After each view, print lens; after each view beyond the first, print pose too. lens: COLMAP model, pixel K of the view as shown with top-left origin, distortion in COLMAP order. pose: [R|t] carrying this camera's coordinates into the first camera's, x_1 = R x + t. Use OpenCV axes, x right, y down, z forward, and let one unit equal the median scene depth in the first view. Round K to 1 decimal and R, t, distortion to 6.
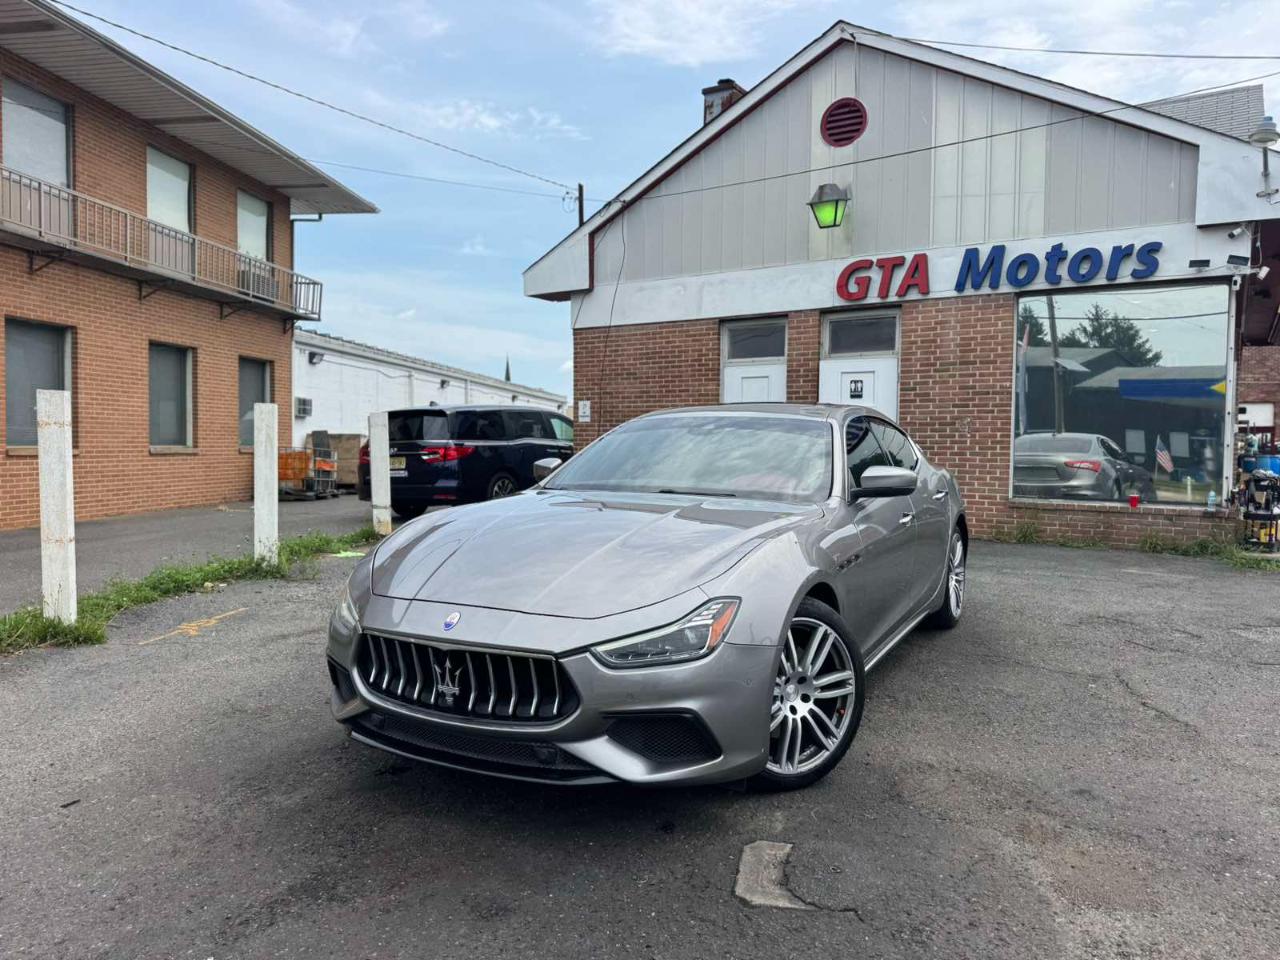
lens RADIAL K [[904.6, 0, 642.4], [0, 904.6, 478.7], [0, 0, 1]] dist [0.044453, -0.060304]
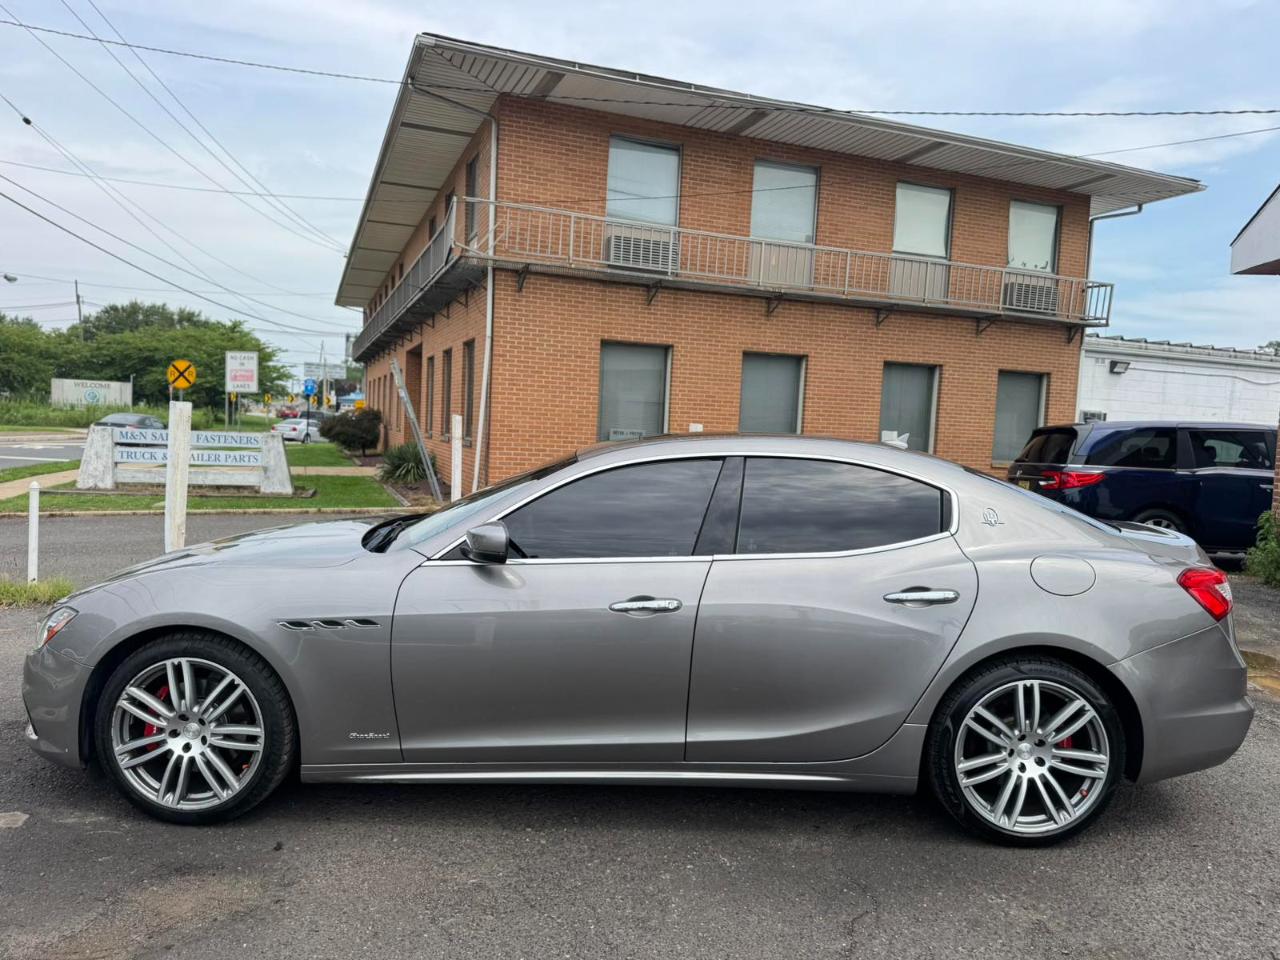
lens RADIAL K [[904.6, 0, 642.4], [0, 904.6, 478.7], [0, 0, 1]] dist [0.044453, -0.060304]
pose [[0.473031, 0.063329, -0.878767, 0.404253], [-0.072450, 0.996831, 0.032839, -0.033822], [0.878062, 0.048133, 0.476121, 0.305155]]
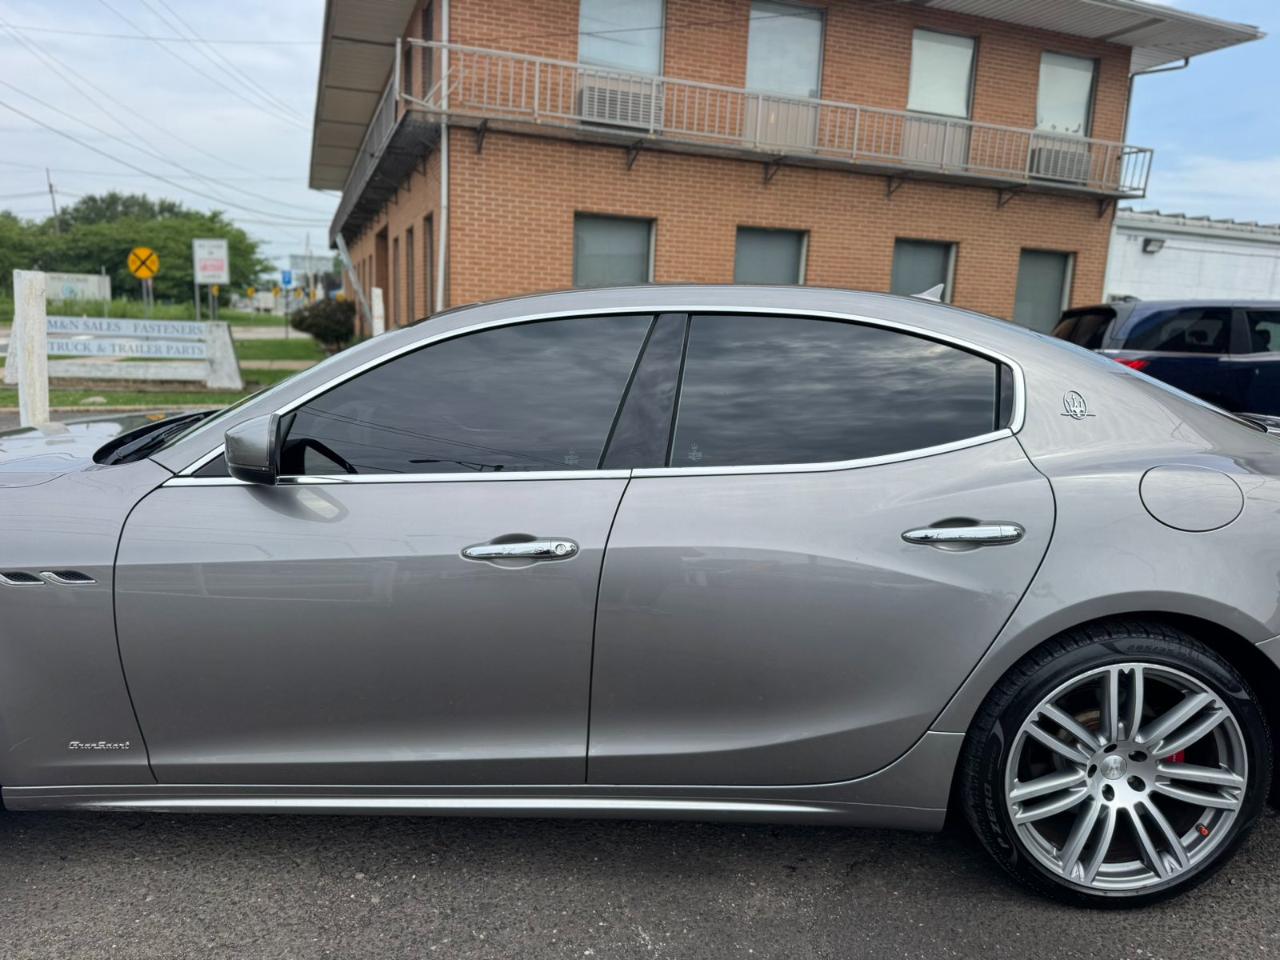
lens RADIAL K [[907.4, 0, 638.6], [0, 907.4, 478.8], [0, 0, 1]] dist [0.037196, -0.053550]
pose [[0.469101, 0.160402, -0.868456, 0.312110], [-0.068755, 0.987016, 0.145161, -0.024996], [0.880464, -0.008384, 0.474039, 0.387012]]
